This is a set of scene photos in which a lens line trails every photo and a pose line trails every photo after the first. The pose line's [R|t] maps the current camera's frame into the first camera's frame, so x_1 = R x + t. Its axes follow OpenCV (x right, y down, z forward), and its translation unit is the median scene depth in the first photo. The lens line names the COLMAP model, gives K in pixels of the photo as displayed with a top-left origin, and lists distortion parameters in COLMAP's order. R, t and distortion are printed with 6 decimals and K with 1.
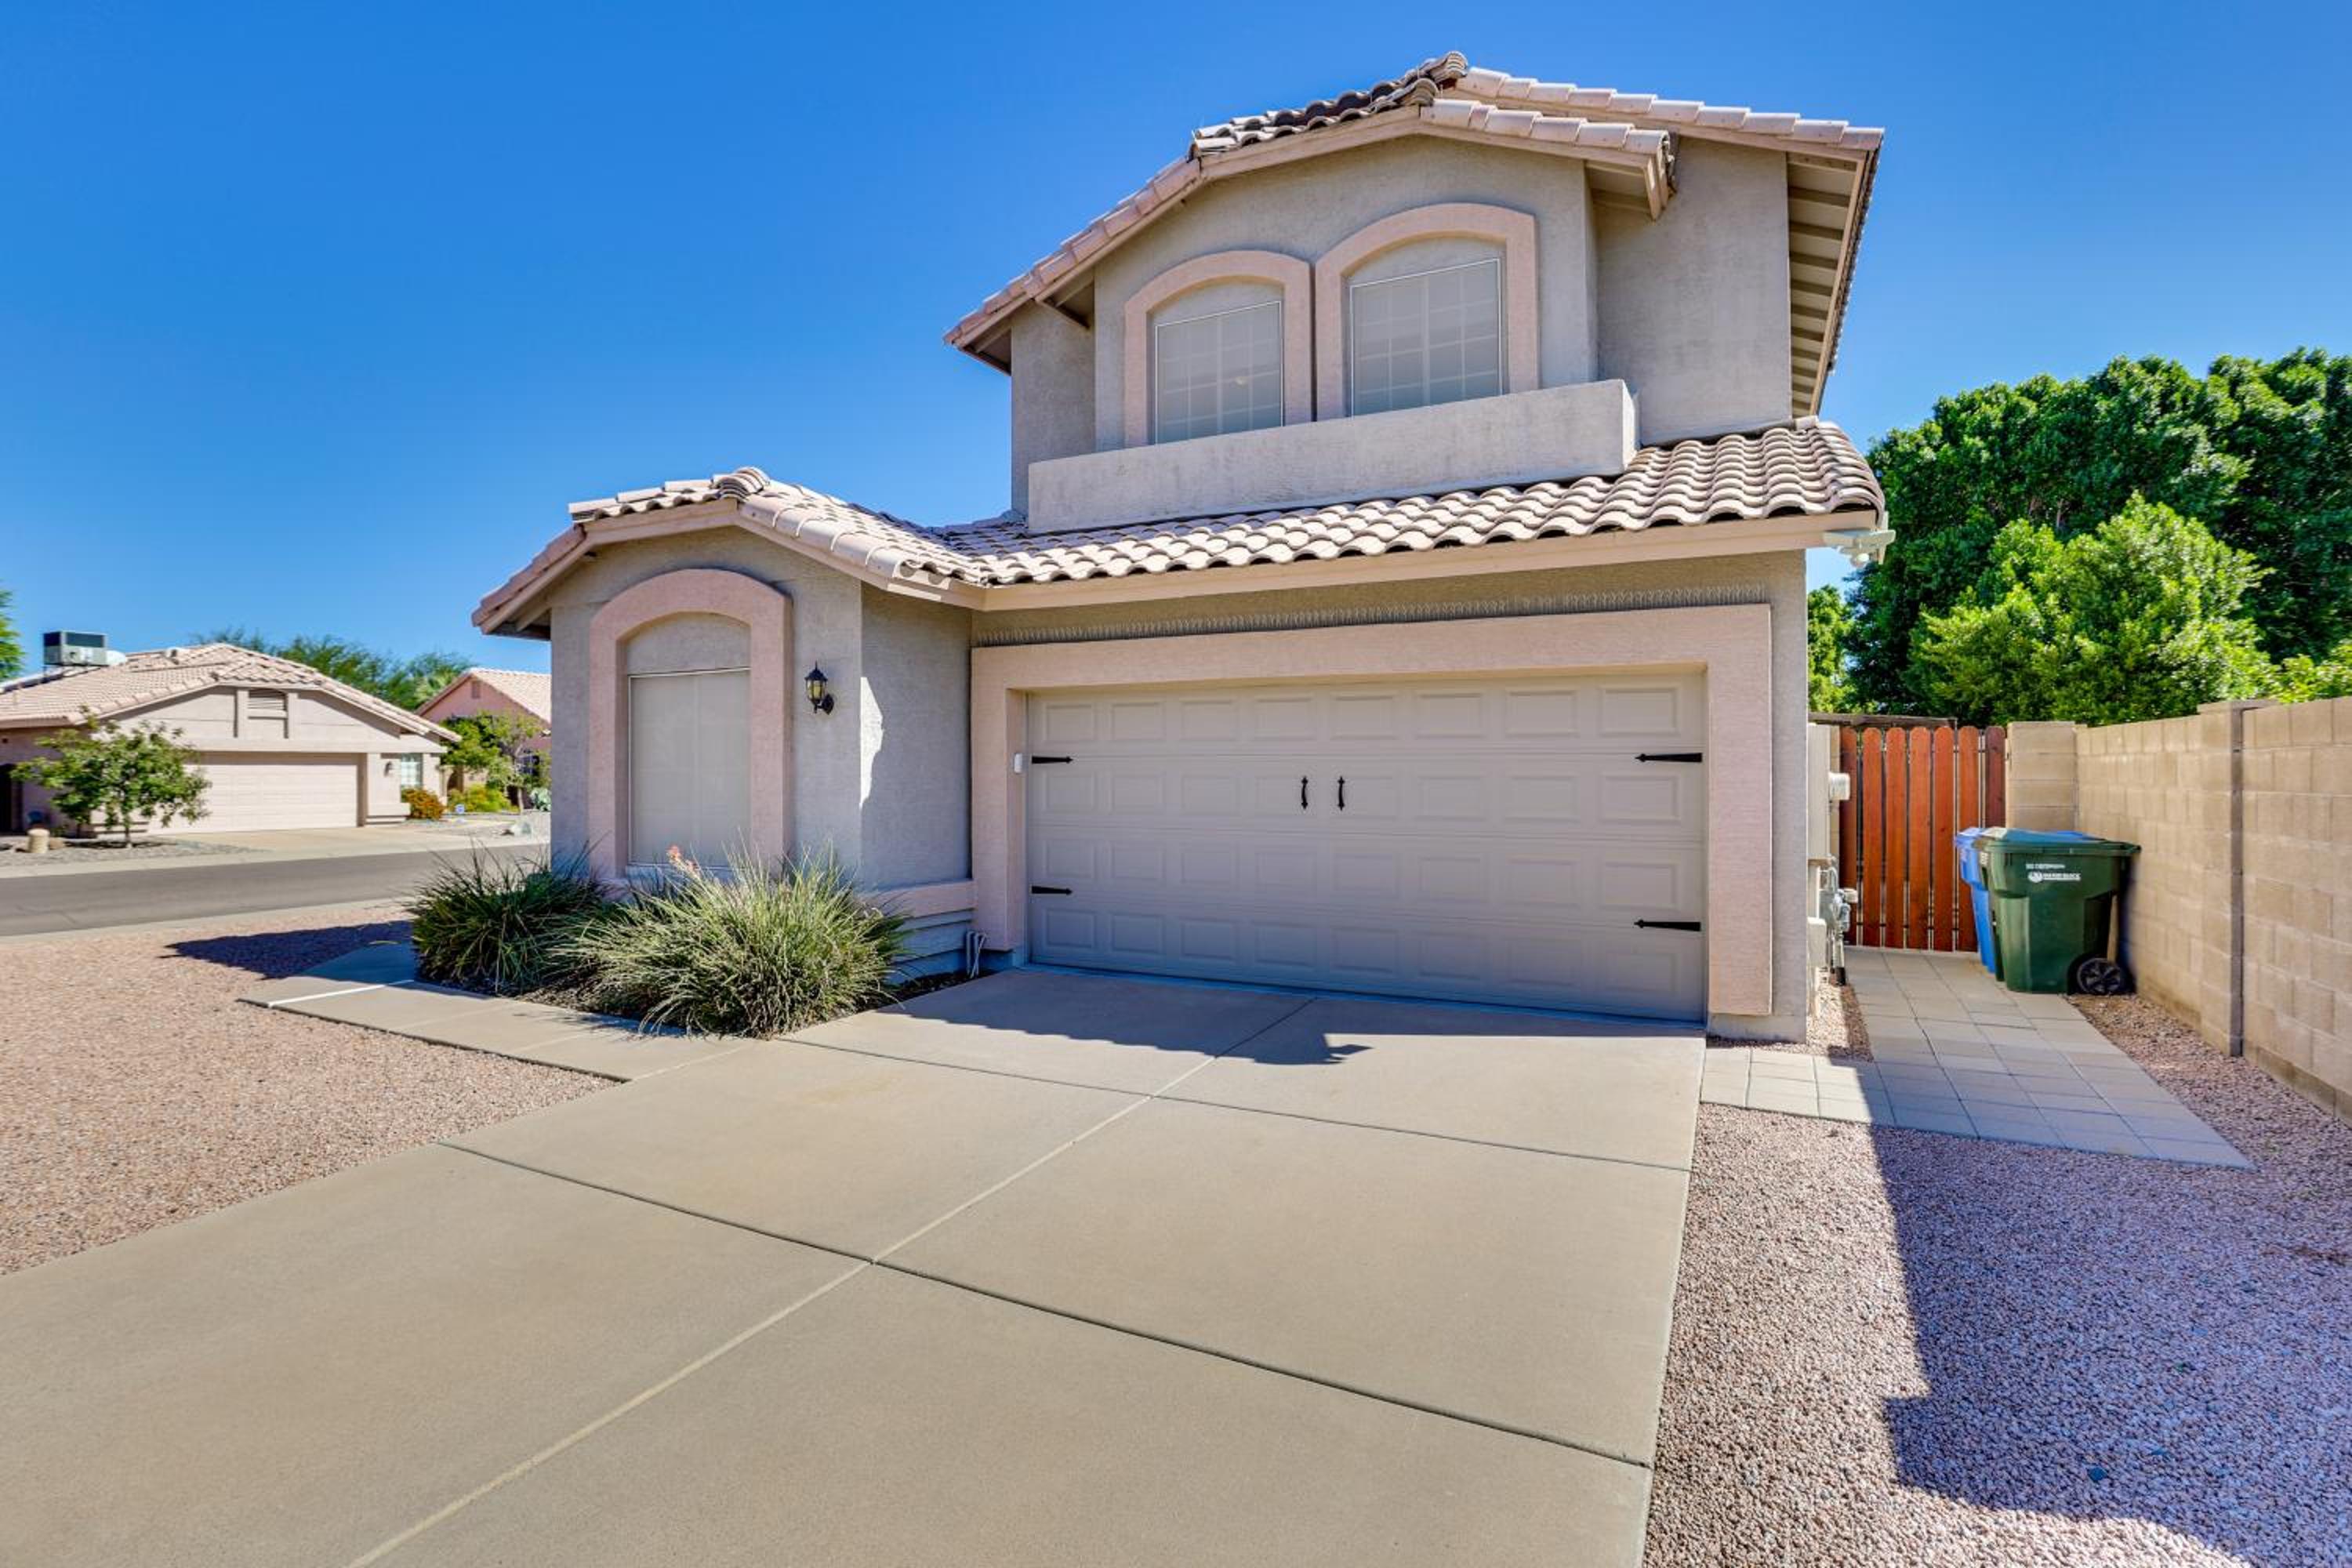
lens RADIAL K [[1127.9, 0, 1174.2], [0, 1127.9, 772.9], [0, 0, 1]] dist [-0.034191, -0.000176]
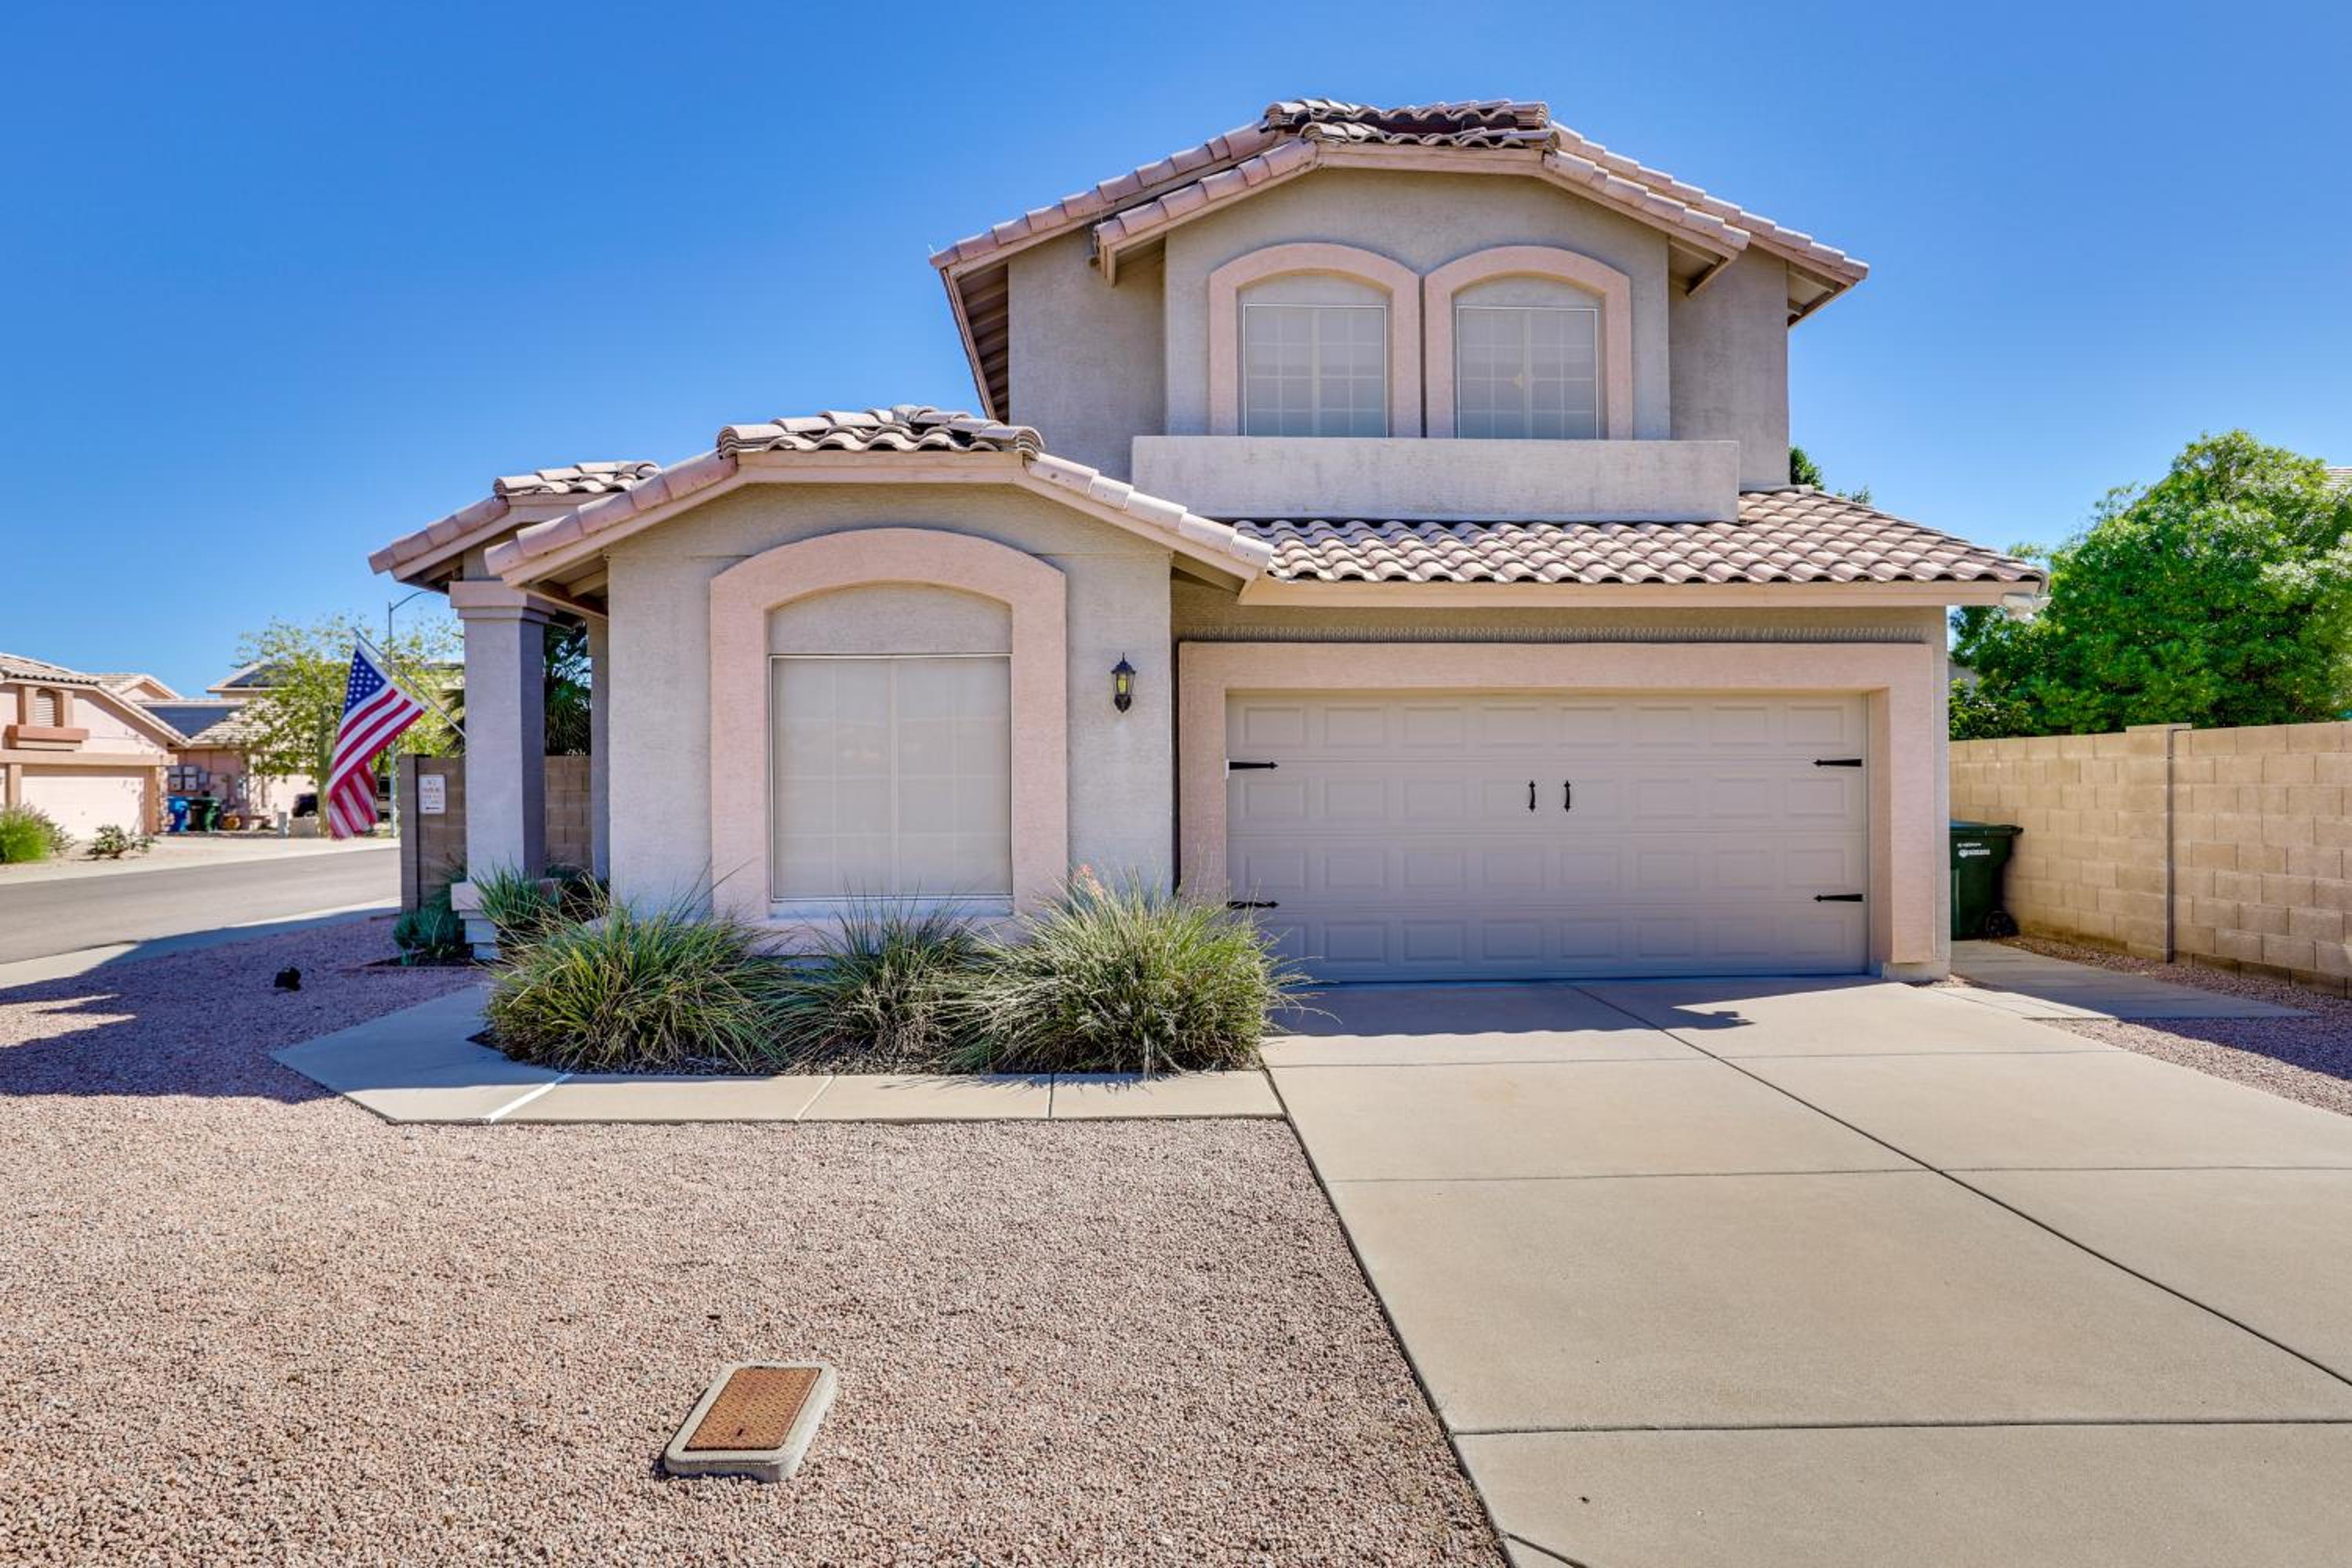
lens RADIAL K [[1345.7, 0, 1174.6], [0, 1345.7, 792.5], [0, 0, 1]] dist [-0.007507, 0.000852]
pose [[0.867006, -0.008831, 0.498219, -0.738133], [0.007417, 0.999961, 0.004818, 0.005184], [-0.498242, -0.000482, 0.867038, 0.060990]]
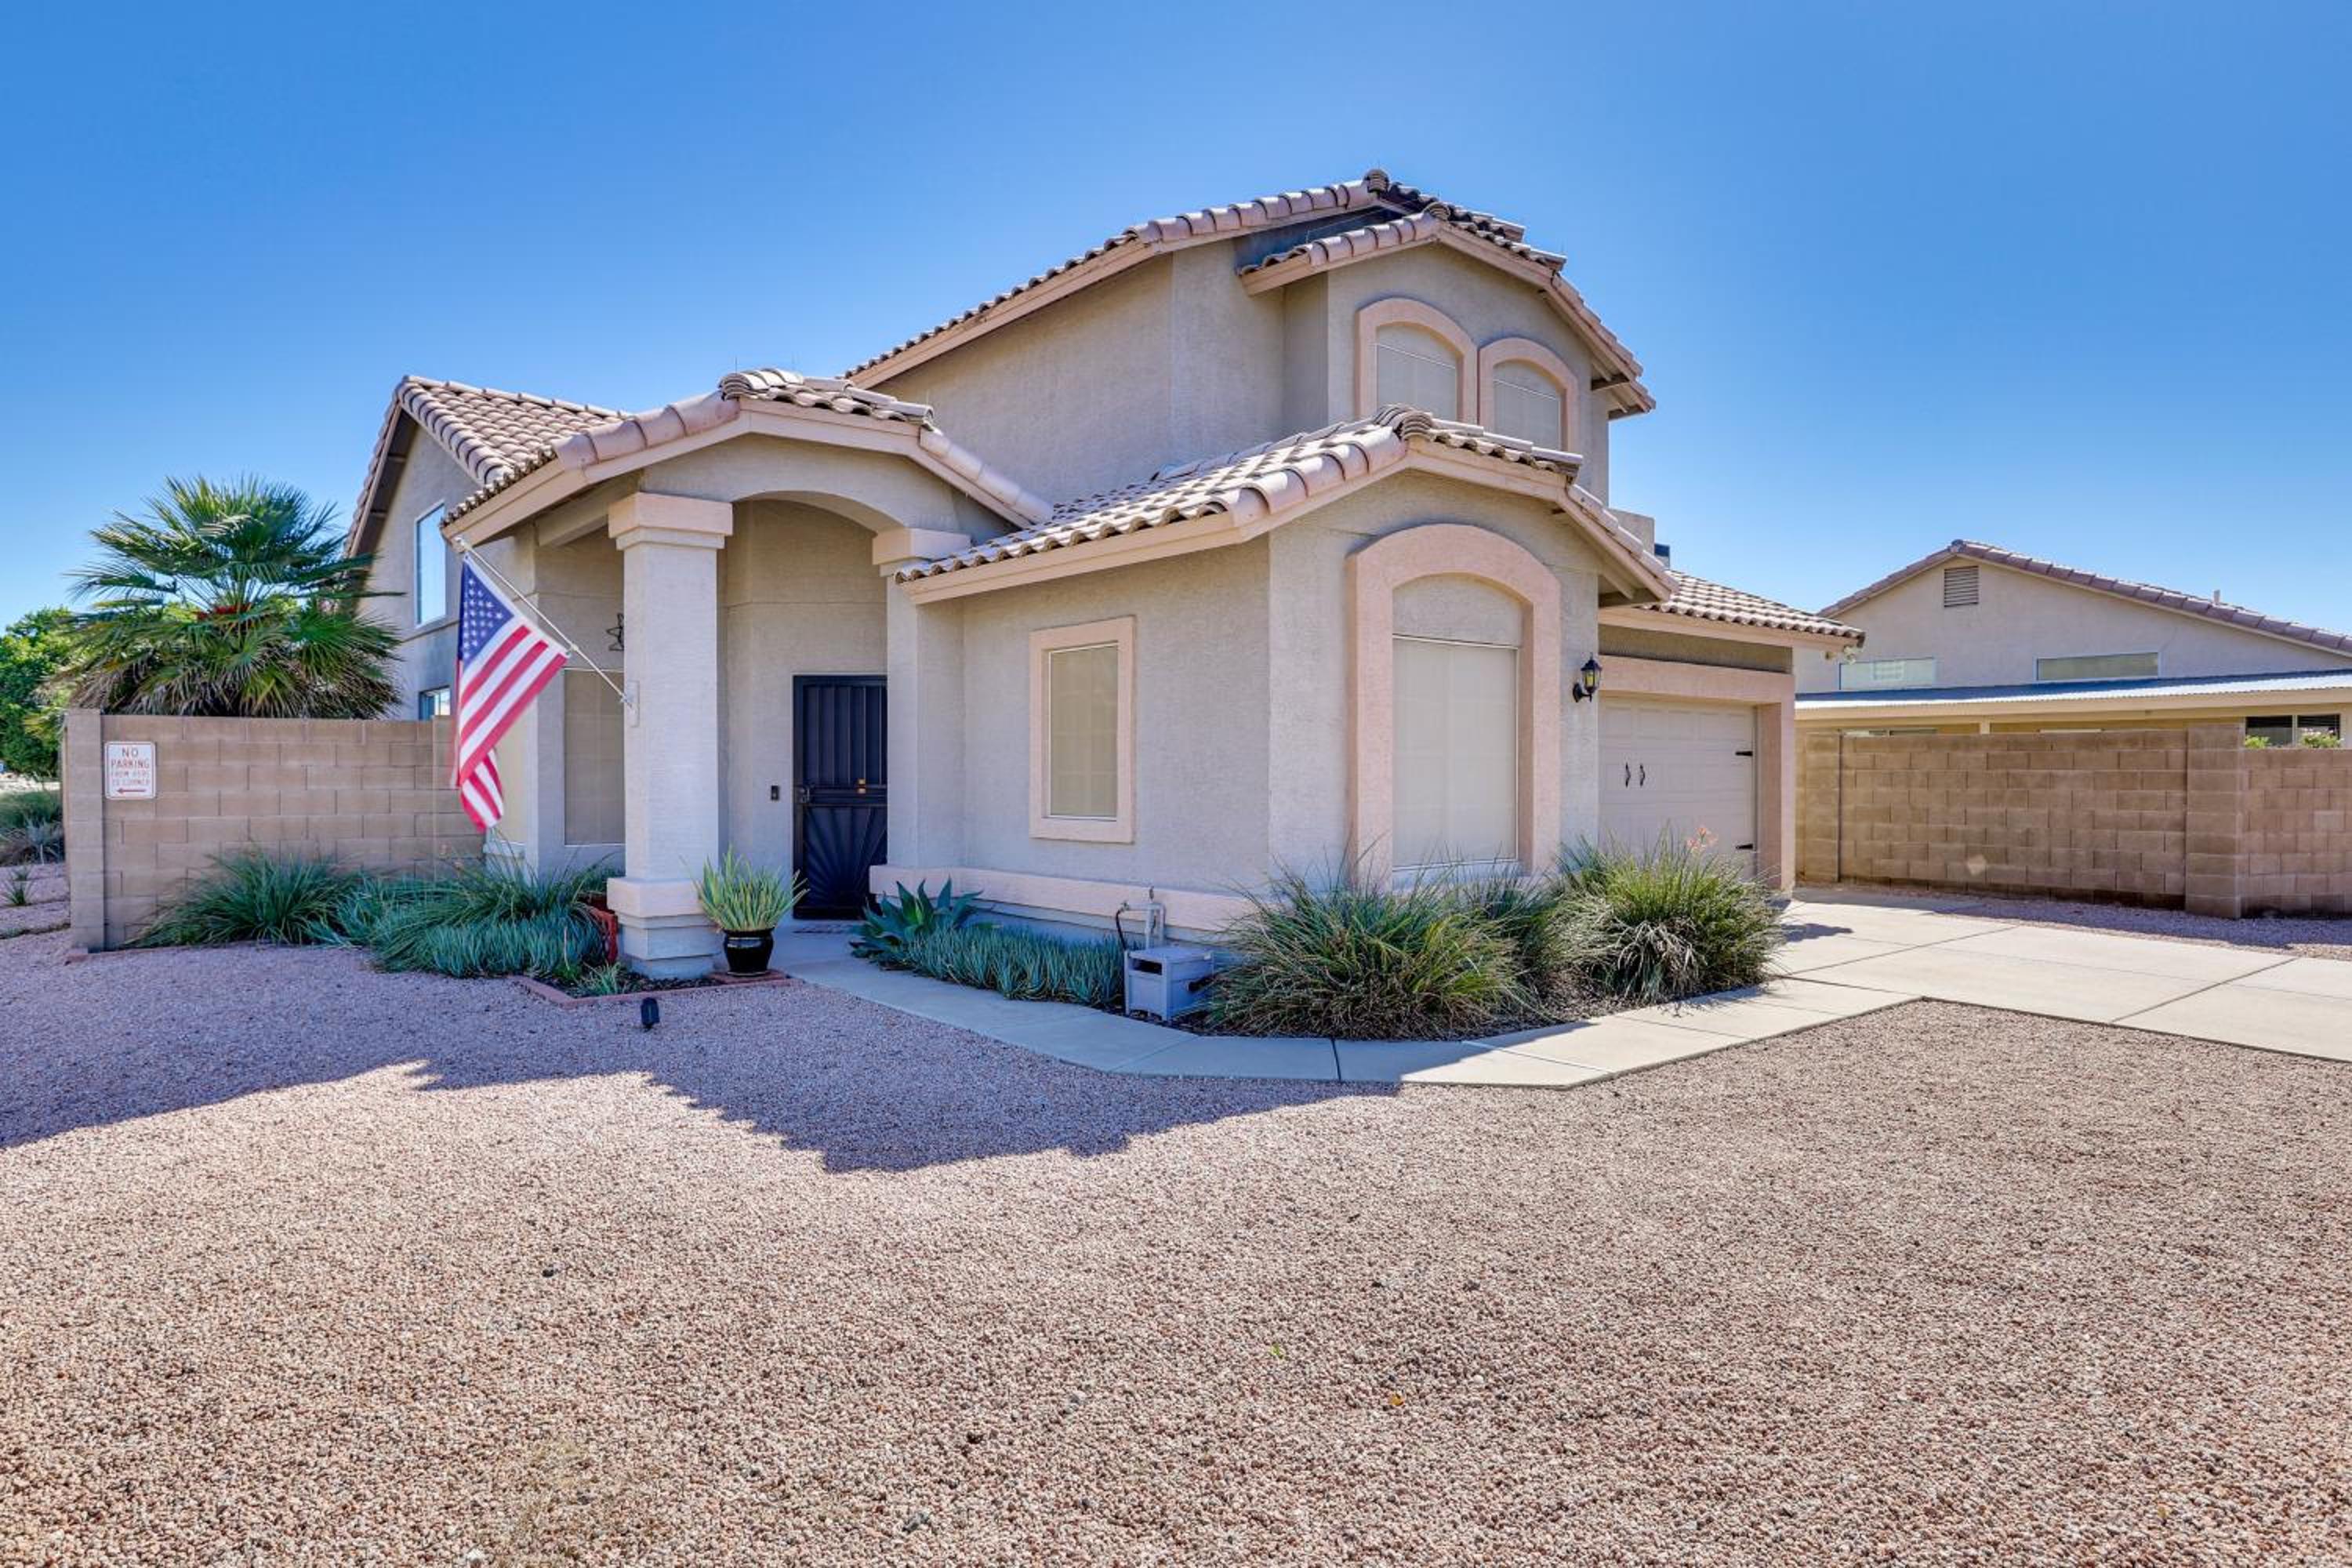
lens RADIAL K [[1332.0, 0, 1174.5], [0, 1332.0, 785.9], [0, 0, 1]] dist [-0.001451, -0.000119]
pose [[0.389580, -0.010269, 0.920936, -1.479097], [0.001196, 0.999943, 0.010644, 0.011603], [-0.920992, -0.003045, 0.389569, 0.796811]]
